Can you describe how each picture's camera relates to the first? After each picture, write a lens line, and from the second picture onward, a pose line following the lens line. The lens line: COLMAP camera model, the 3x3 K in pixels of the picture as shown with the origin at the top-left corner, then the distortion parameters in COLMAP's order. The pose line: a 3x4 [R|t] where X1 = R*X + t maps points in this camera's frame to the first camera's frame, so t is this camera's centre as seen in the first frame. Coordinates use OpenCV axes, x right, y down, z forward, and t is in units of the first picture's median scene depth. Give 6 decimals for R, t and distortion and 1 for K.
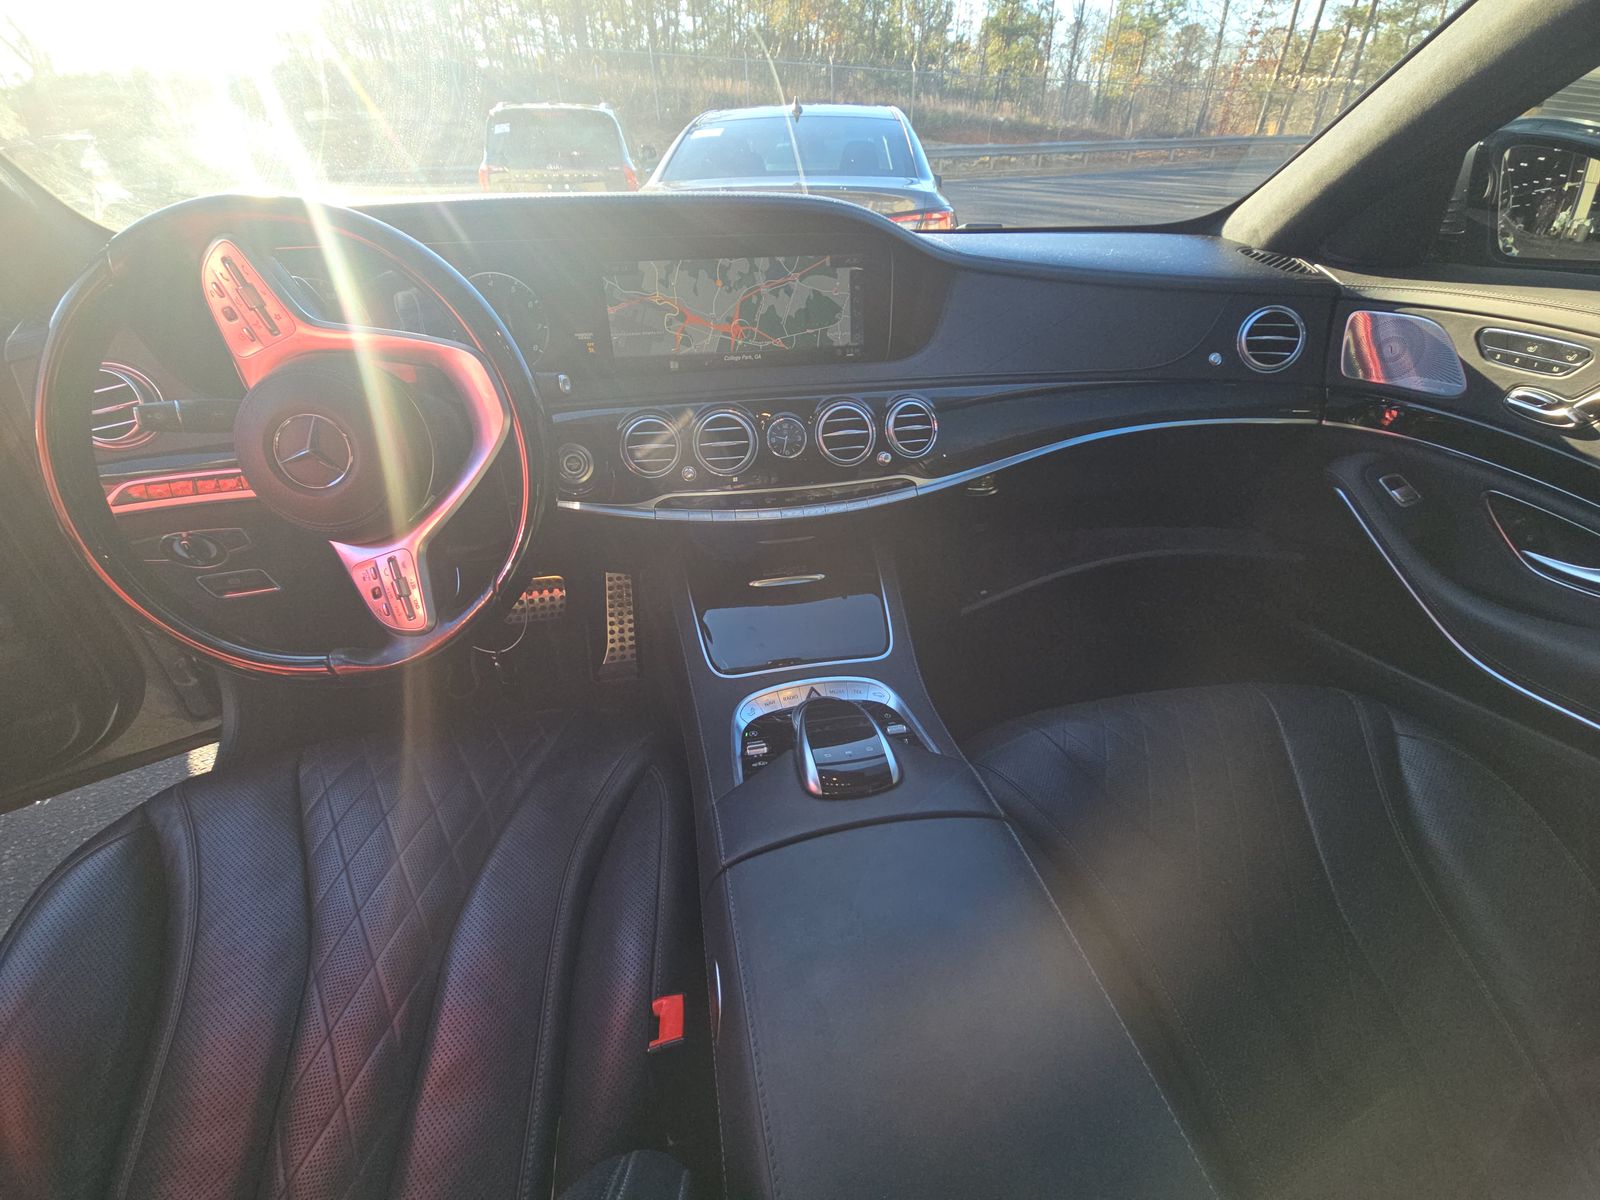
lens RADIAL K [[637.3, 0, 796.0], [0, 637.3, 602.9], [0, 0, 1]] dist [-0.000593, -0.000384]
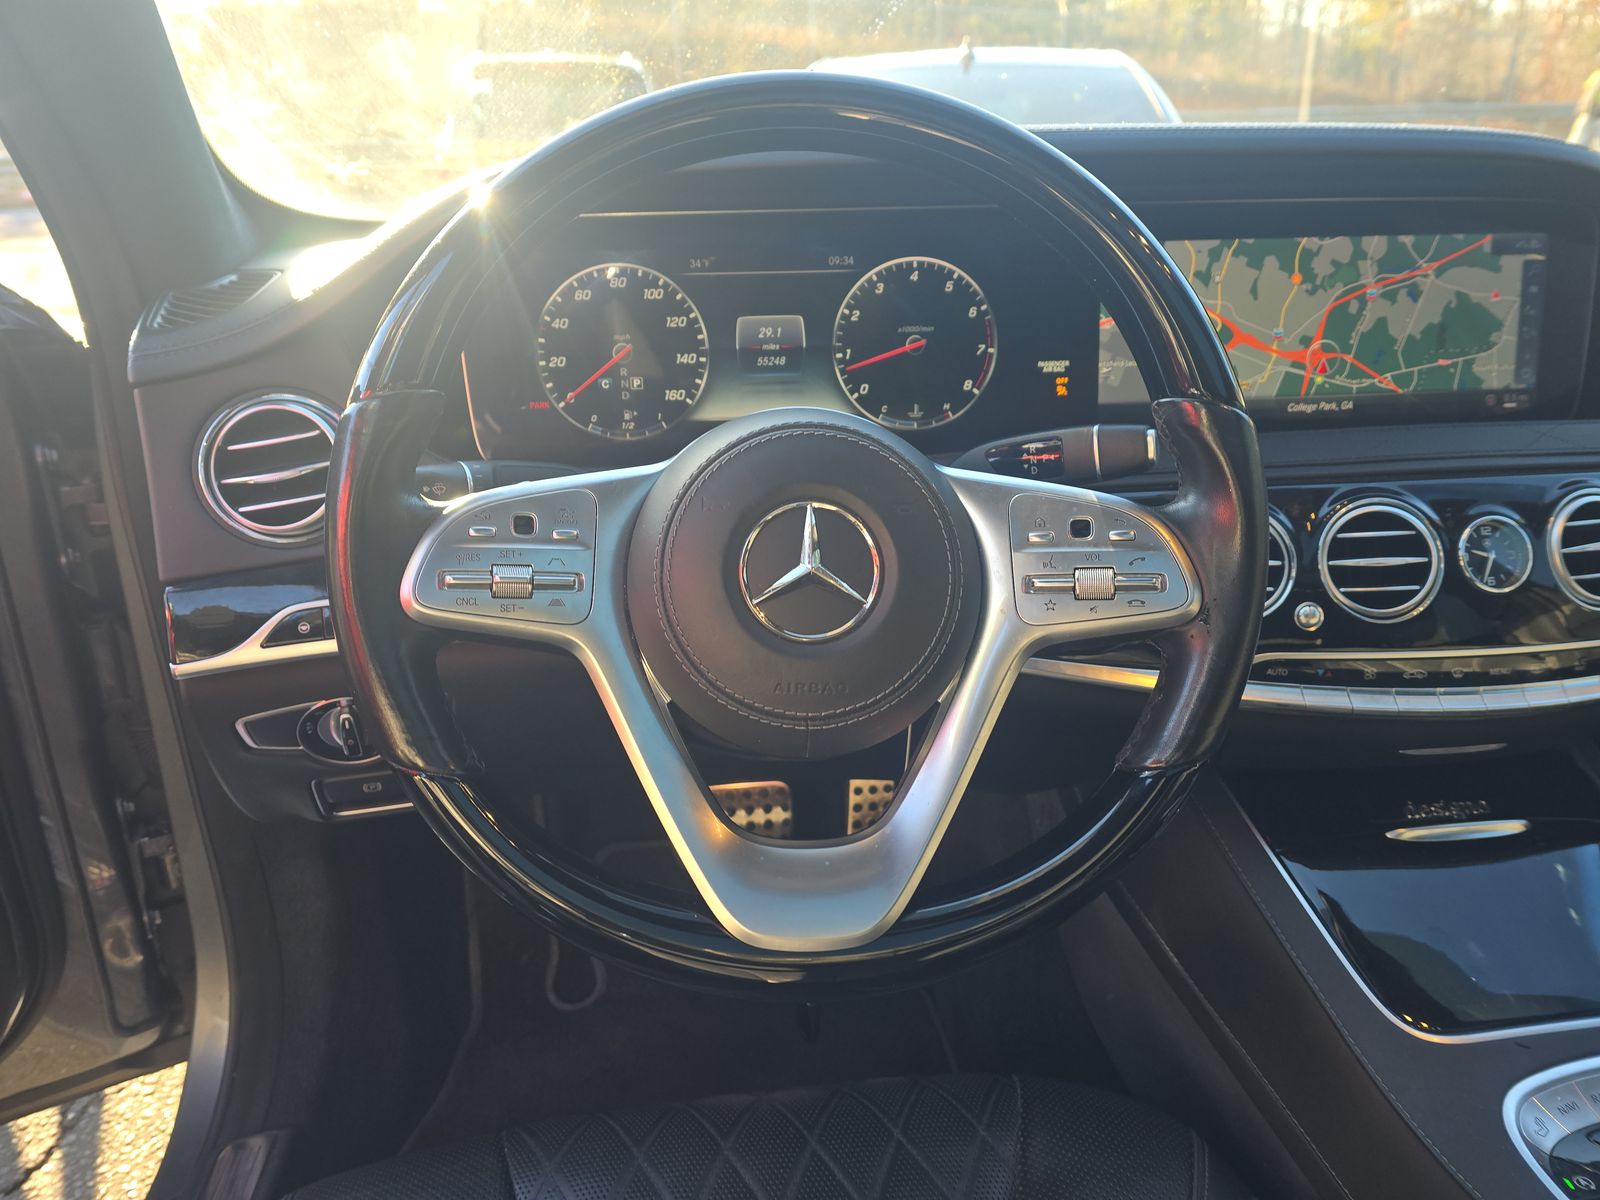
lens RADIAL K [[1074.5, 0, 797.4], [0, 1074.5, 616.1], [0, 0, 1]] dist [-0.005818, -0.015126]
pose [[0.996006, 0.026514, -0.085256, -0.454277], [-0.041632, 0.982642, -0.180780, -0.026739], [0.078983, 0.183607, 0.979821, 0.105126]]
